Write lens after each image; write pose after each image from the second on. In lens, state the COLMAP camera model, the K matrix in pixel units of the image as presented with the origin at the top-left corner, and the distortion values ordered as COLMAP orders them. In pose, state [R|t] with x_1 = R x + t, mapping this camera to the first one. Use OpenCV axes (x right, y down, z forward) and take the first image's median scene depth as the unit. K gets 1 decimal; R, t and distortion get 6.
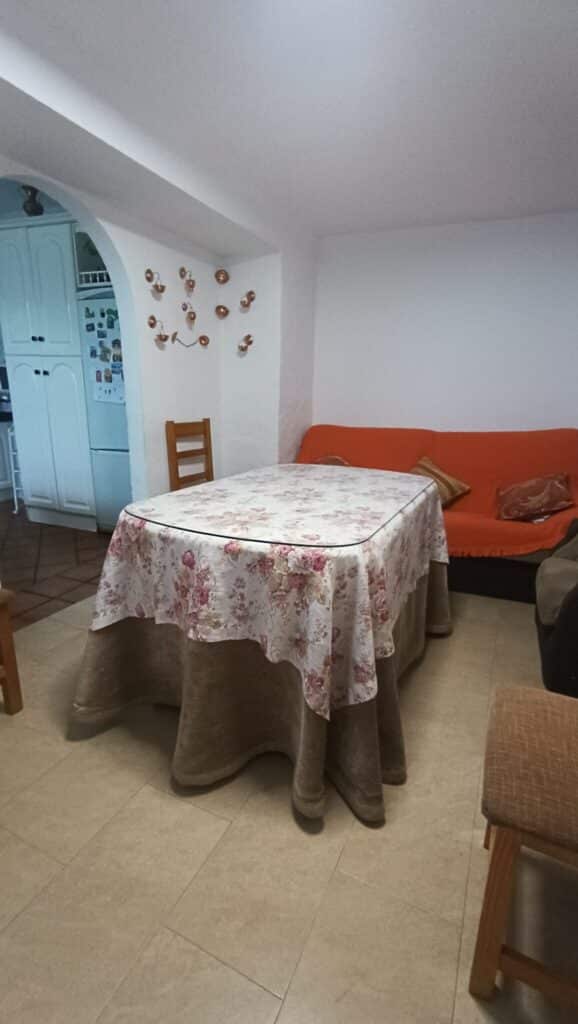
lens RADIAL K [[469.5, 0, 296.2], [0, 469.5, 515.6], [0, 0, 1]] dist [-0.008957, 0.009005]
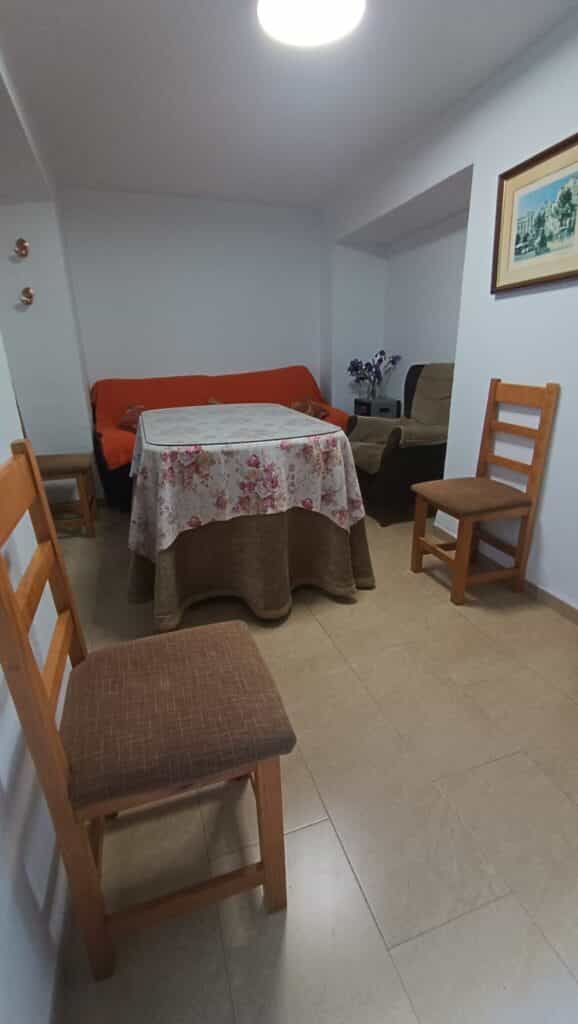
lens RADIAL K [[469.5, 0, 296.2], [0, 469.5, 515.6], [0, 0, 1]] dist [-0.008957, 0.009005]
pose [[0.716345, -0.269933, 0.643417, -1.100914], [0.214446, 0.962678, 0.165120, 0.043979], [-0.663975, 0.019696, 0.747496, -0.137672]]
